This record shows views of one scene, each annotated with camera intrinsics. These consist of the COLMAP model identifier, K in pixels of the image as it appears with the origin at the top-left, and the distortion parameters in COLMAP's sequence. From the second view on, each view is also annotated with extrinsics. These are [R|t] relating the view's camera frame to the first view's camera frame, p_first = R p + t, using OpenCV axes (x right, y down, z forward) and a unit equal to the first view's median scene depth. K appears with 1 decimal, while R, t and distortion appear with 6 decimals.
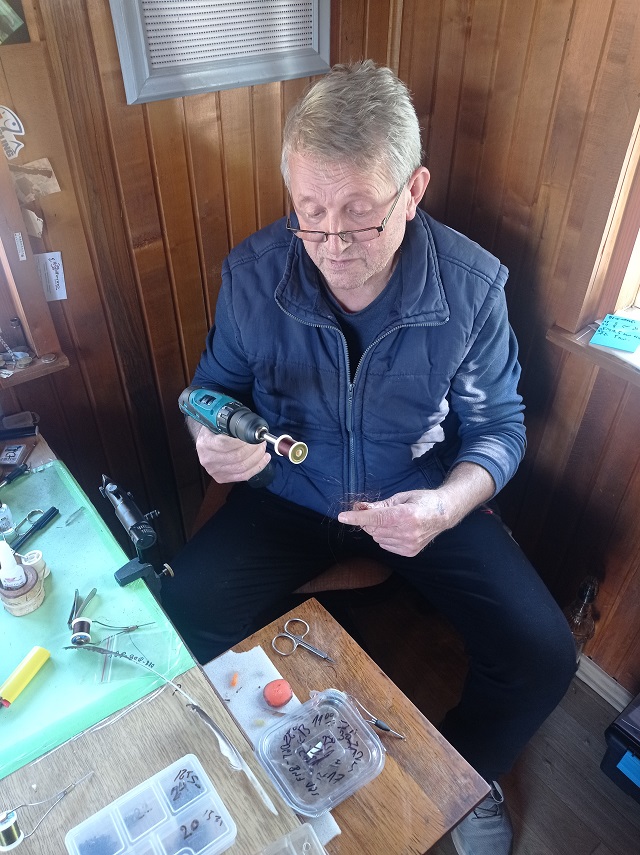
lens RADIAL K [[639.1, 0, 320.0], [0, 639.1, 427.5], [0, 0, 1]] dist [-0.009978, -0.003920]
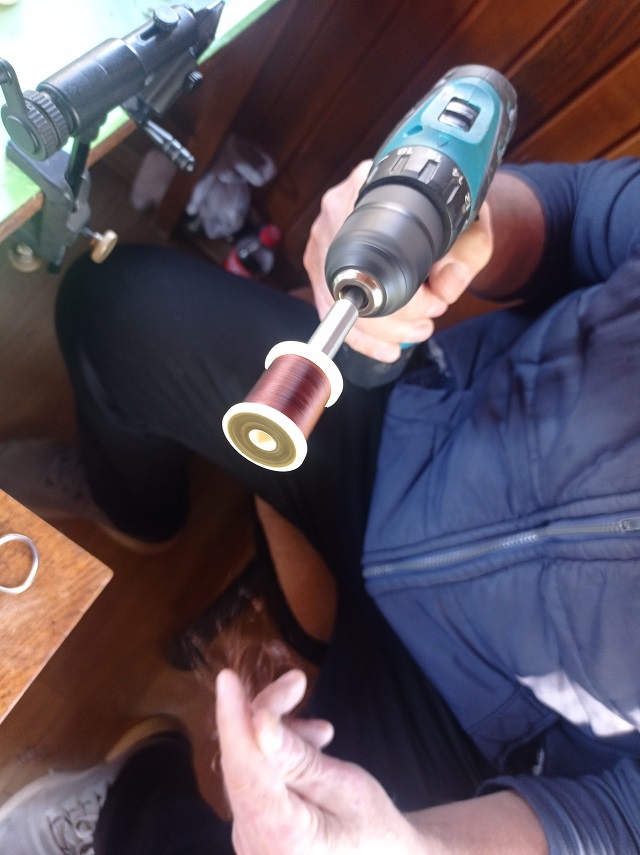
lens RADIAL K [[639.1, 0, 320.0], [0, 639.1, 427.5], [0, 0, 1]] dist [-0.009978, -0.003920]
pose [[0.277303, 0.955649, -0.099183, -0.019035], [-0.868661, 0.293484, 0.399119, -0.052601], [0.410527, -0.024520, 0.911519, 0.556074]]
